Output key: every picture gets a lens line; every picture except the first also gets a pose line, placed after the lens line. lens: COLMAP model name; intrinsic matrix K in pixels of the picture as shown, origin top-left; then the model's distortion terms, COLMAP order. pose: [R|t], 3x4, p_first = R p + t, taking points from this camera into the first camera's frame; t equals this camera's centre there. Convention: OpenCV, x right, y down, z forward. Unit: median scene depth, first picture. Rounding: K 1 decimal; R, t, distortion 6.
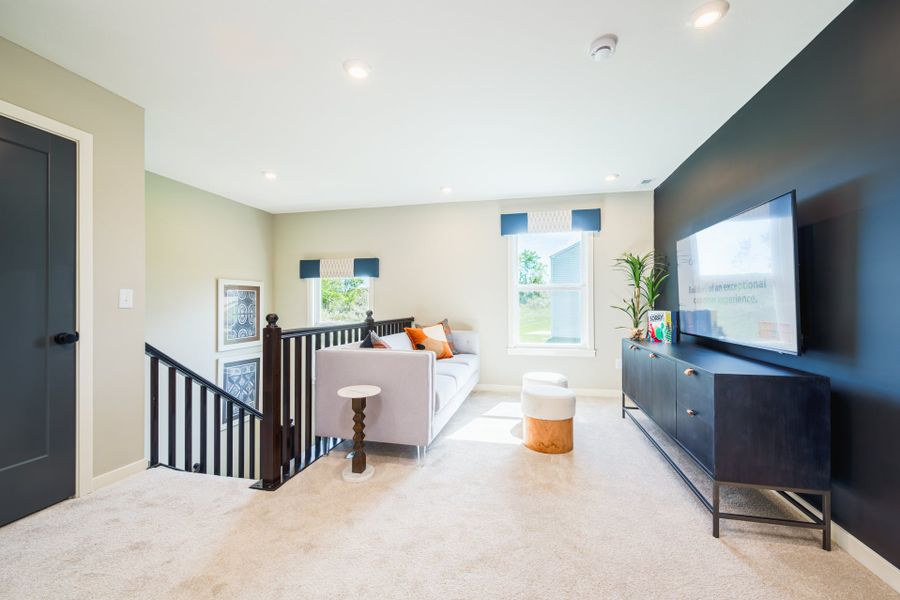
lens RADIAL K [[359.9, 0, 459.2], [0, 359.9, 305.3], [0, 0, 1]] dist [-0.003375, 0.001129]
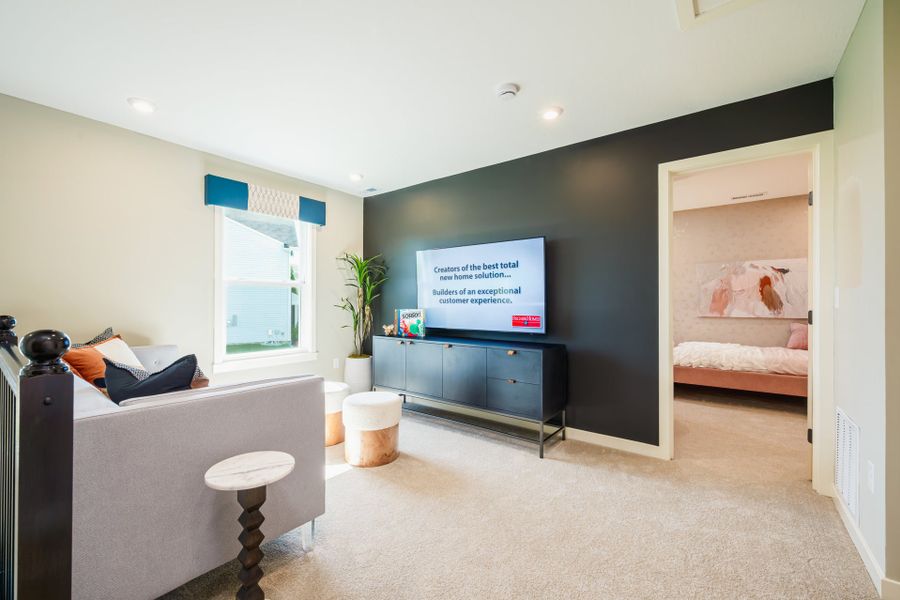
lens RADIAL K [[369.8, 0, 452.7], [0, 369.8, 306.7], [0, 0, 1]] dist [-0.002821, 0.000561]
pose [[0.430689, -0.006279, 0.902478, -0.359060], [0.000487, 0.999977, 0.006724, -0.000646], [-0.902500, -0.002456, 0.430683, 0.286291]]
